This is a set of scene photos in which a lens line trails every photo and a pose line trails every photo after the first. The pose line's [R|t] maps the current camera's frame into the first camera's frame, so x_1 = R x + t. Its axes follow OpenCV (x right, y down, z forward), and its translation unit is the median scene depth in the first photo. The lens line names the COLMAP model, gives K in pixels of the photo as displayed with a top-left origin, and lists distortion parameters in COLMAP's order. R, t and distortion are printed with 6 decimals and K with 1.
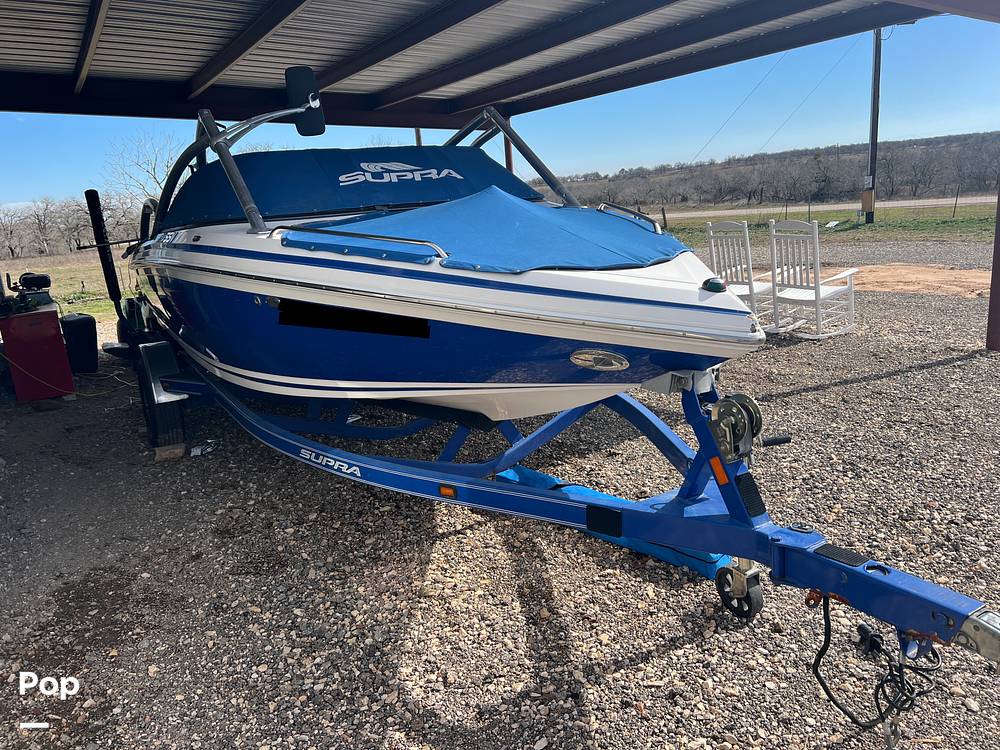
lens RADIAL K [[754.8, 0, 492.5], [0, 754.8, 378.0], [0, 0, 1]] dist [0.062501, -0.061262]
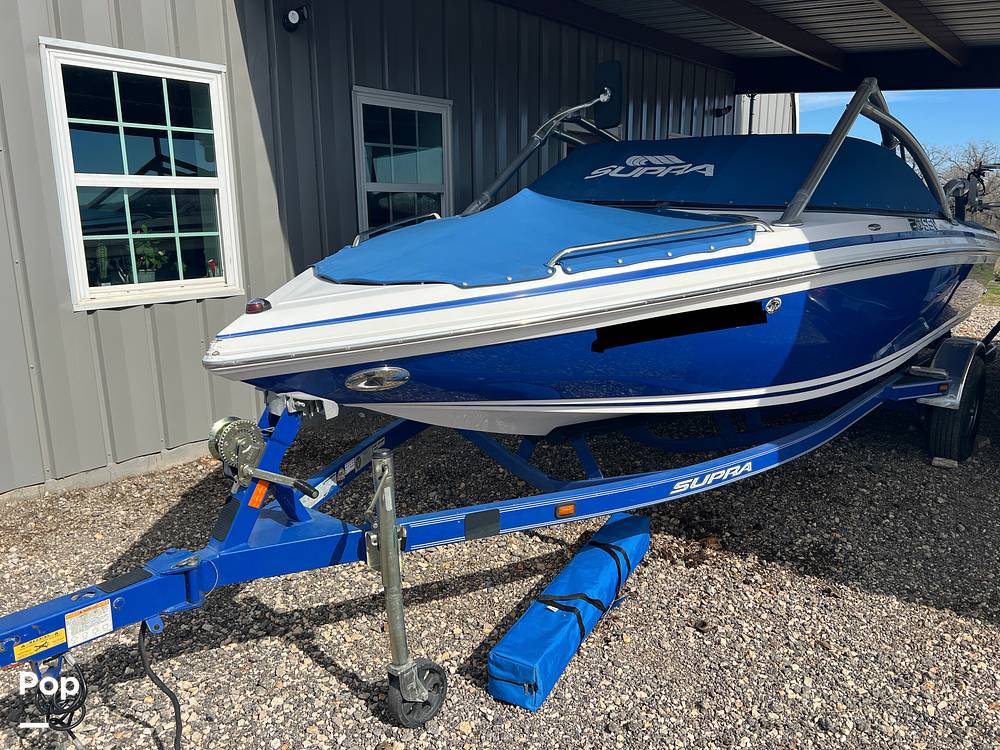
lens RADIAL K [[755.4, 0, 500.0], [0, 755.4, 375.0], [0, 0, 1]] dist [0.058312, -0.053784]
pose [[0.337551, 0.286885, -0.896524, 0.888292], [-0.250279, 0.945496, 0.208323, -0.219672], [0.907425, 0.154062, 0.390955, 0.620234]]
